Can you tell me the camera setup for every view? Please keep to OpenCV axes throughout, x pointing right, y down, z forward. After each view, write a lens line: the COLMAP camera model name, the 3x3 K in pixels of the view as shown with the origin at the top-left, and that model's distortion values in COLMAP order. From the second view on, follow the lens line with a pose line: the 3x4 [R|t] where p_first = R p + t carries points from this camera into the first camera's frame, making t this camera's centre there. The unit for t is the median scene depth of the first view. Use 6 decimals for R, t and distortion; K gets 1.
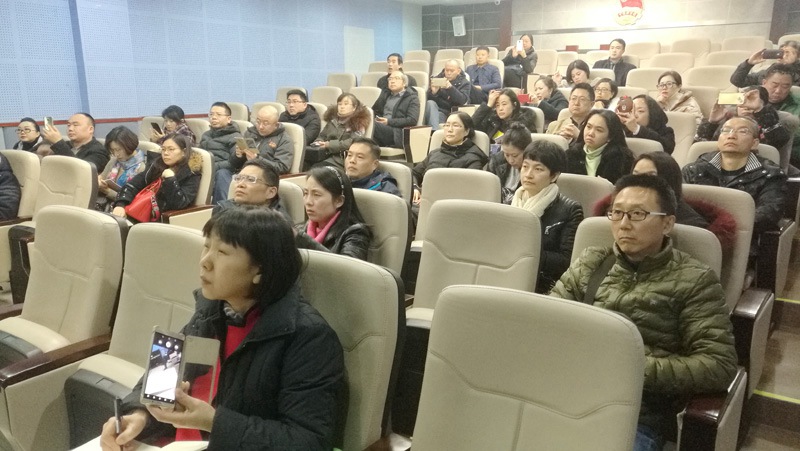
lens RADIAL K [[690.3, 0, 400.0], [0, 690.3, 225.5], [0, 0, 1]] dist [0.005474, 0.003651]
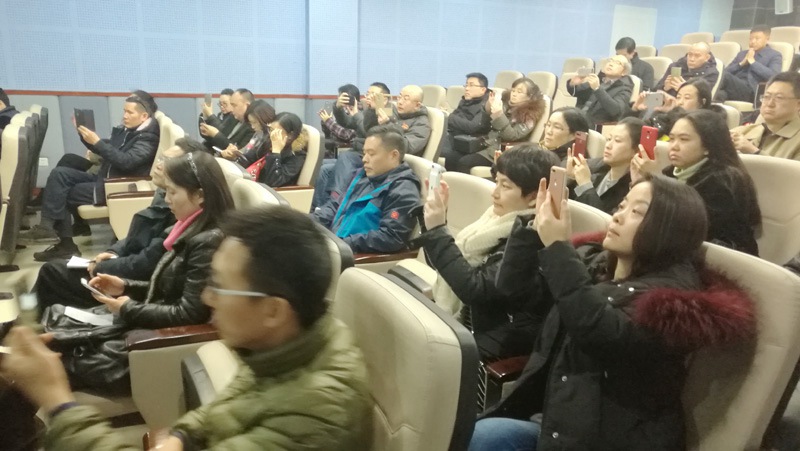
lens RADIAL K [[690.3, 0, 400.0], [0, 690.3, 225.5], [0, 0, 1]] dist [0.005474, 0.003651]
pose [[0.855741, 0.142458, -0.497406, 0.252403], [-0.133281, 0.989599, 0.054126, -0.035271], [0.499943, 0.019977, 0.865828, 0.179976]]
